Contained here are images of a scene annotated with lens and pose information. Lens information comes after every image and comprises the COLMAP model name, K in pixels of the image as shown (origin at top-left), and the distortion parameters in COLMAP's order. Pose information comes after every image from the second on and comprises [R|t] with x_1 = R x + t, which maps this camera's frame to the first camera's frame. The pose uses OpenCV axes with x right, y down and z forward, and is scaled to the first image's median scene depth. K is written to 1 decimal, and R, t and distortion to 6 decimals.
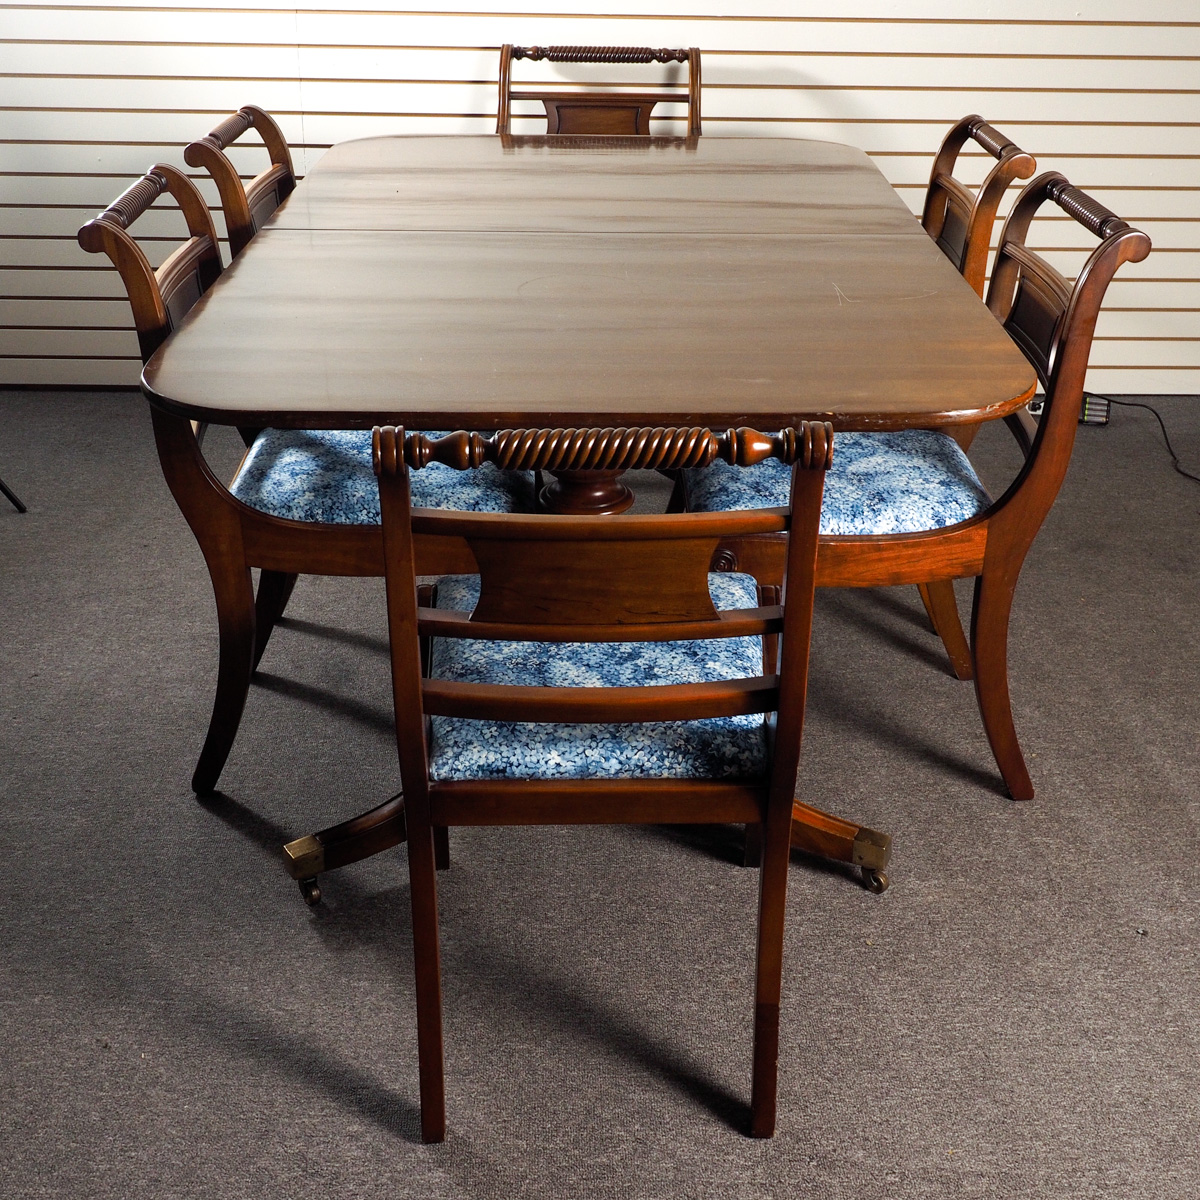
lens RADIAL K [[1598.1, 0, 583.3], [0, 1598.1, 555.8], [0, 0, 1]] dist [0.036375, 0.000000]
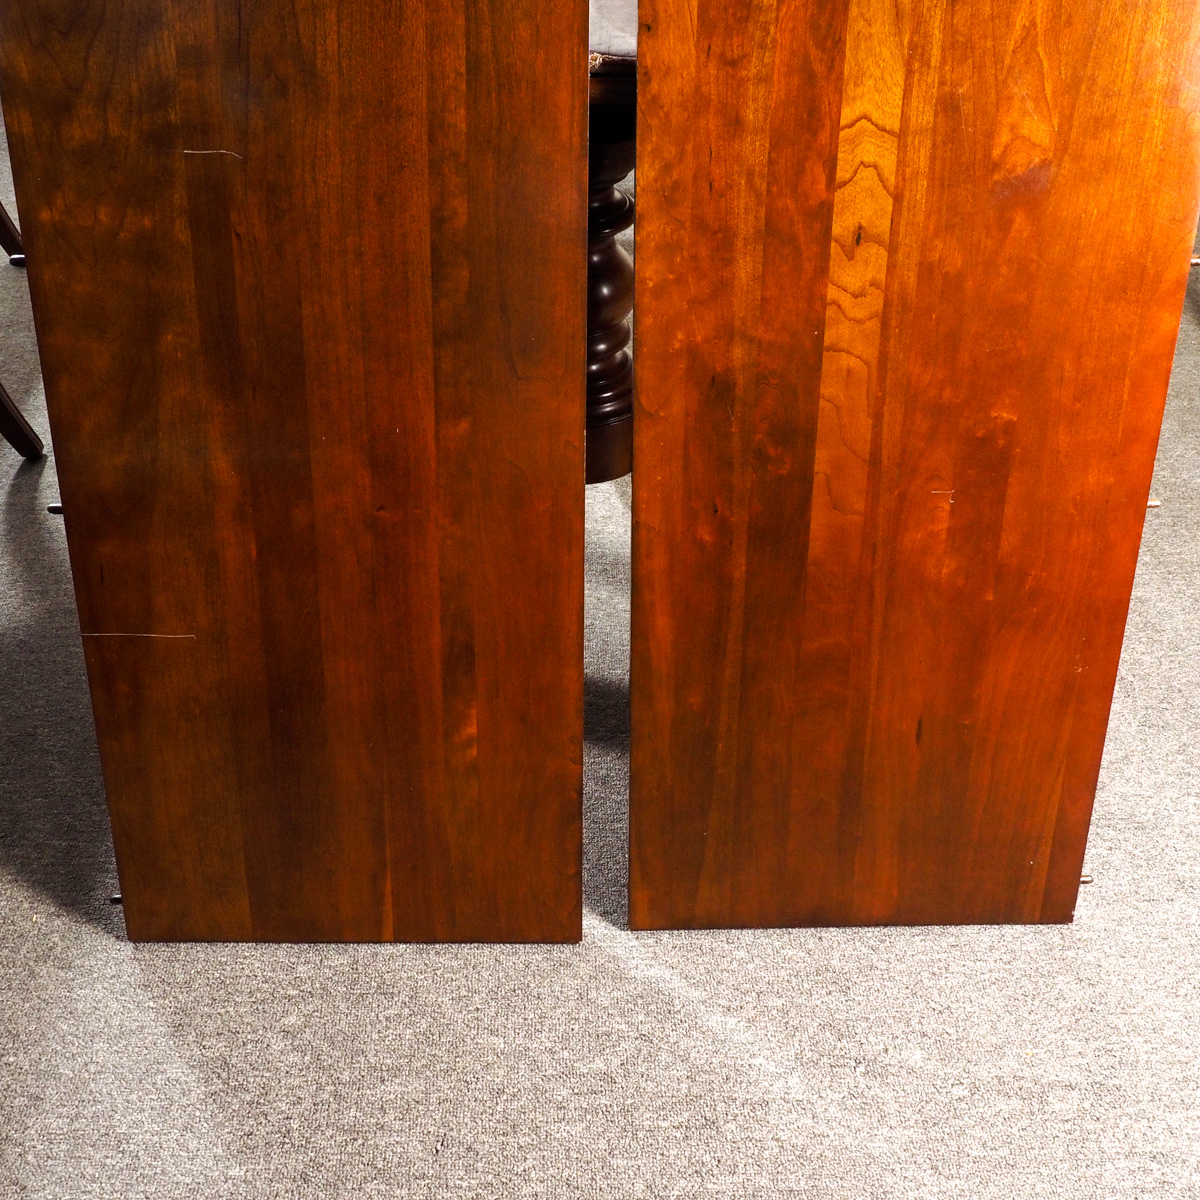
lens RADIAL K [[1357.6, 0, 593.6], [0, 1357.6, 590.2], [0, 0, 1]] dist [0.007010, 0.000000]
pose [[0.999868, -0.001127, 0.016224, -0.001266], [-0.002663, 0.972775, 0.231737, -0.012495], [-0.016043, -0.231750, 0.972643, 0.391793]]
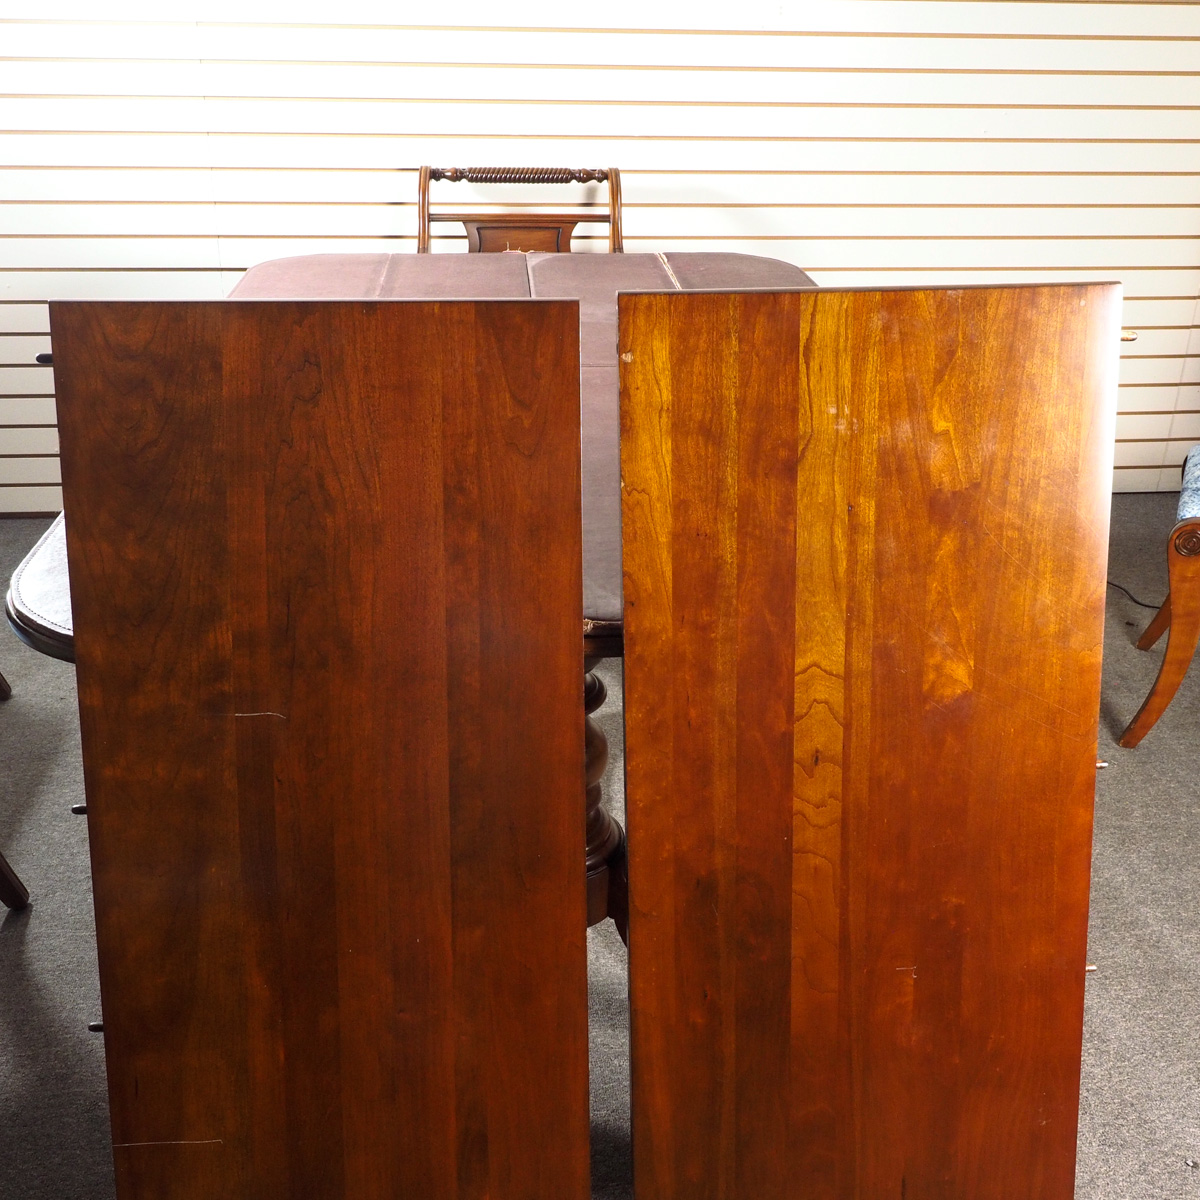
lens RADIAL K [[1357.6, 0, 591.0], [0, 1357.6, 596.9], [0, 0, 1]] dist [0.007010, 0.000000]
pose [[0.996417, -0.032005, 0.078282, -0.041240], [0.031618, 0.999481, 0.006177, -0.114124], [-0.078439, -0.003680, 0.996912, 0.322773]]
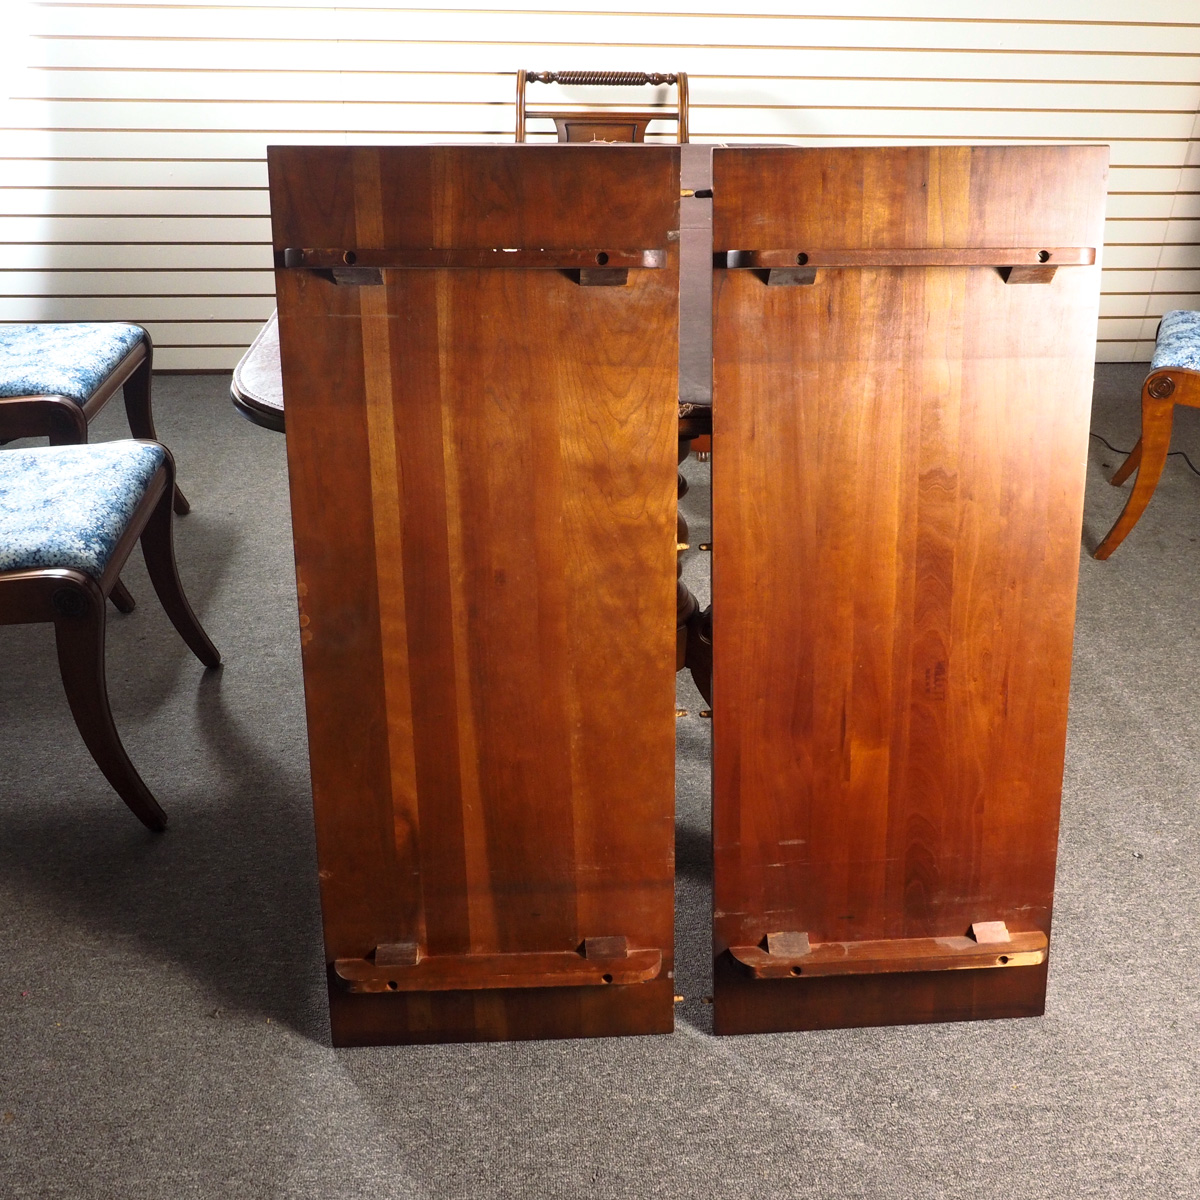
lens RADIAL K [[1160.3, 0, 616.4], [0, 1160.3, 591.2], [0, 0, 1]] dist [-0.005447, 0.000000]
pose [[0.997785, -0.027973, 0.060348, -0.084508], [0.021647, 0.994442, 0.103039, -0.057516], [-0.062895, -0.101504, 0.992845, 0.256277]]
